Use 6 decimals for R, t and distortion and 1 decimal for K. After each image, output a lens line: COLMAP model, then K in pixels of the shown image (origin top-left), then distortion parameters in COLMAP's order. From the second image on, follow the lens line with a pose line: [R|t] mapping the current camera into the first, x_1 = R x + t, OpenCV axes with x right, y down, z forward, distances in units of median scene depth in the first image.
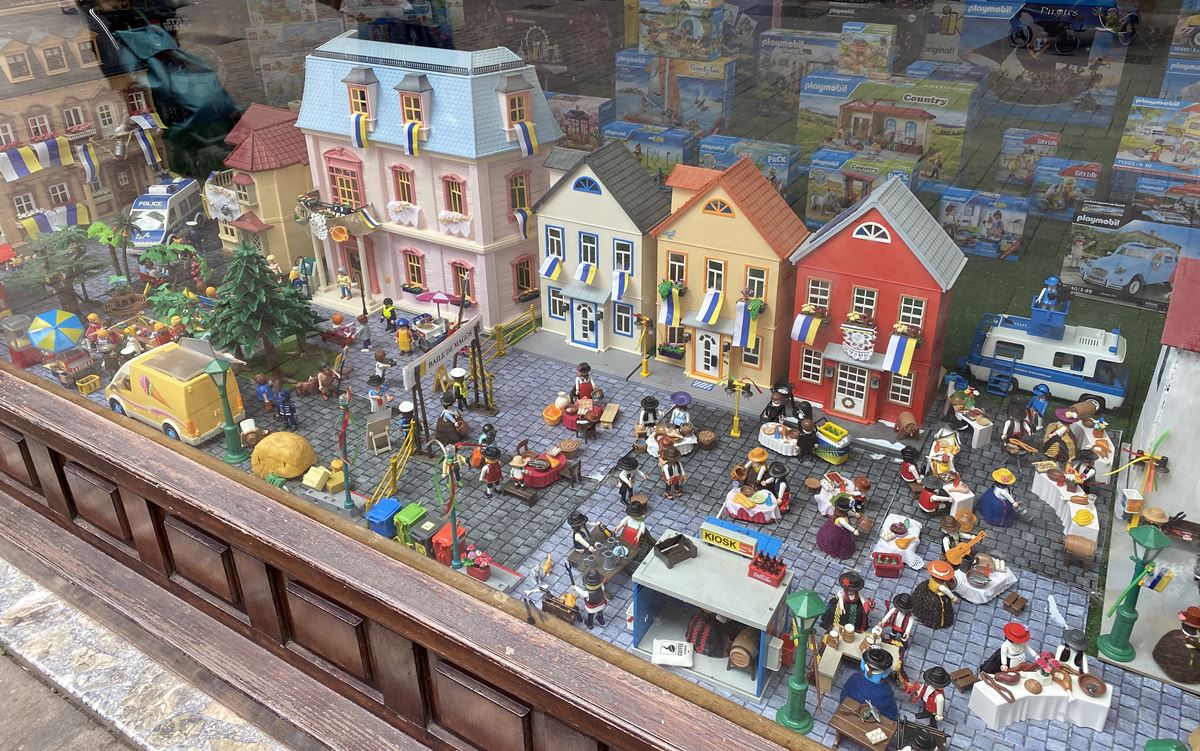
lens RADIAL K [[932.7, 0, 566.9], [0, 932.7, 298.4], [0, 0, 1]] dist [0.048159, -0.055713]
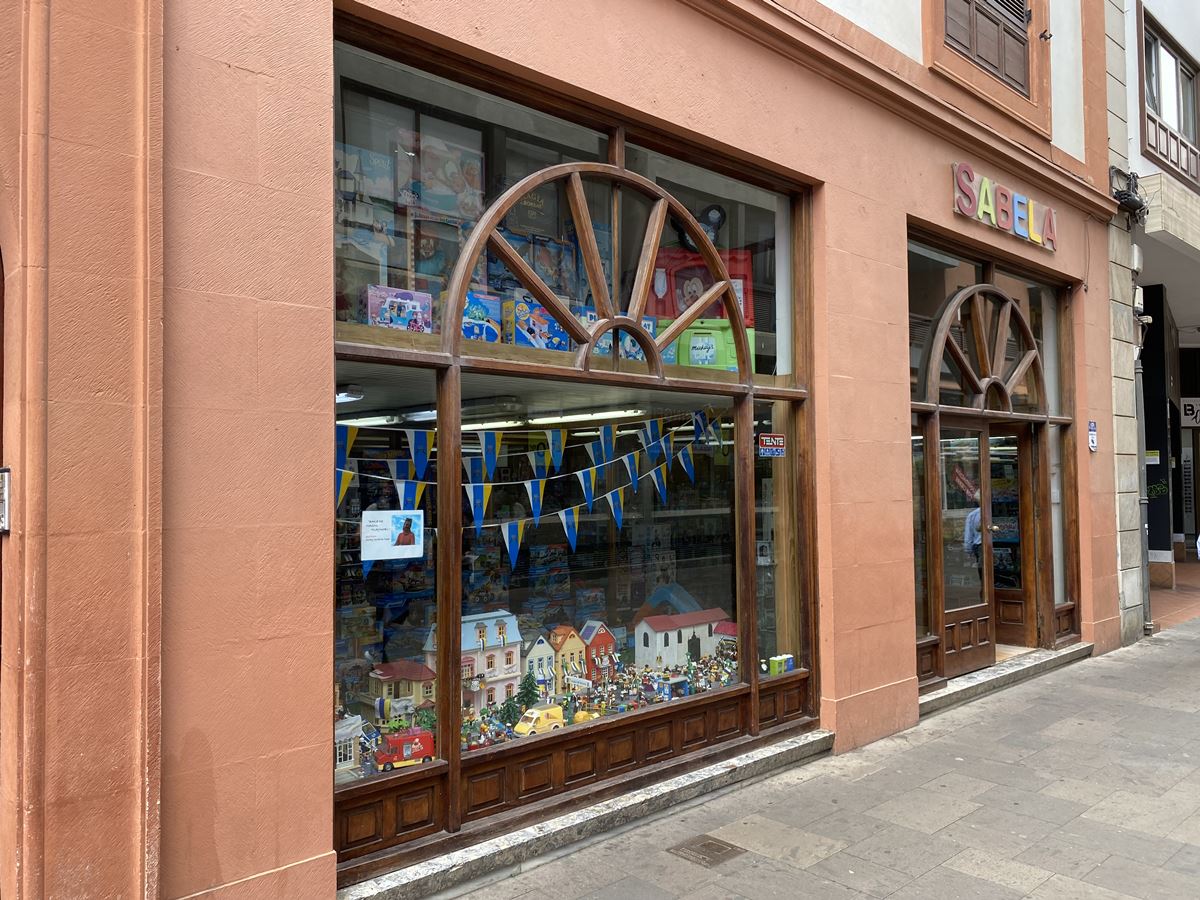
lens RADIAL K [[925.4, 0, 595.1], [0, 925.4, 442.4], [0, 0, 1]] dist [0.034354, -0.030965]
pose [[0.249321, 0.063855, 0.966313, -3.319270], [0.429607, 0.886974, -0.169456, -0.116540], [-0.867915, 0.457384, 0.193708, -0.125437]]
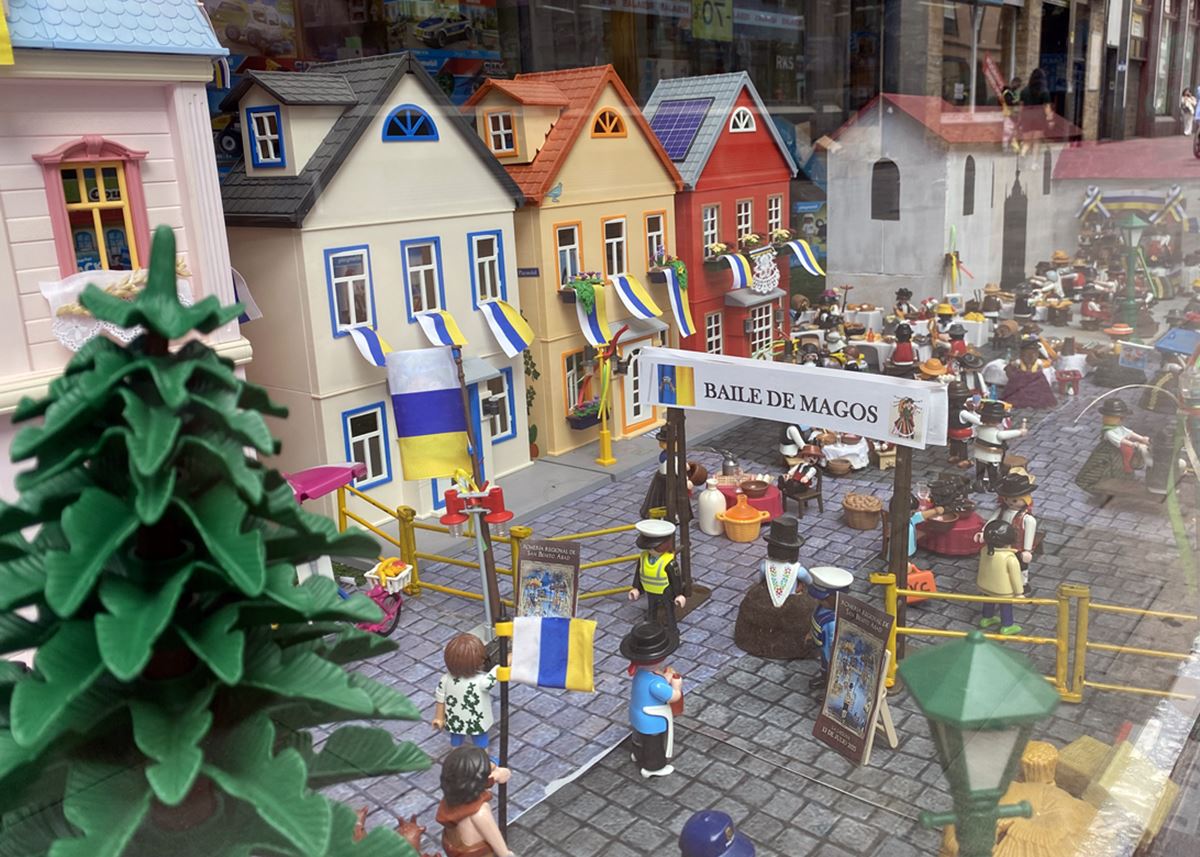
lens RADIAL K [[1005.6, 0, 679.5], [0, 1005.6, 369.4], [0, 0, 1]] dist [0.012095, -0.006012]
pose [[0.079669, -0.196720, 0.977217, -0.500123], [0.463443, 0.875251, 0.138411, -0.026525], [-0.882538, 0.441857, 0.160899, 0.912348]]
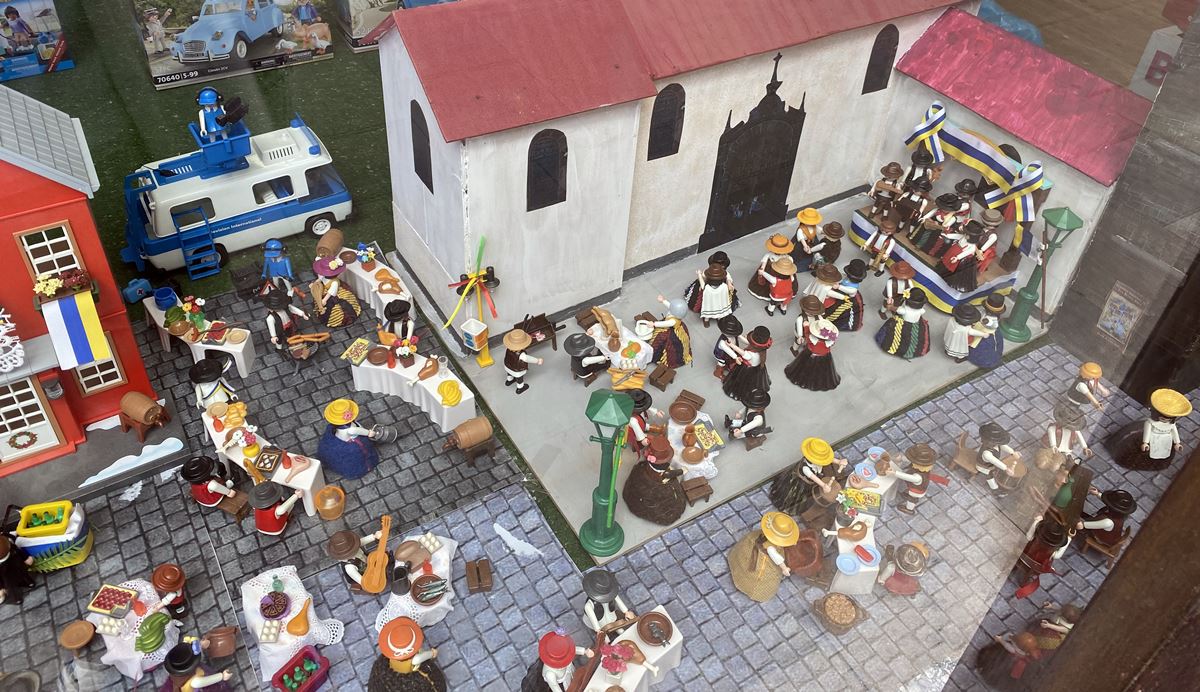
lens RADIAL K [[924.7, 0, 607.2], [0, 924.7, 225.9], [0, 0, 1]] dist [0.025162, -0.041788]
pose [[0.441738, -0.495825, 0.747680, 0.104392], [0.330617, 0.864714, 0.378104, -0.088181], [-0.834002, 0.080173, 0.545905, 0.397190]]
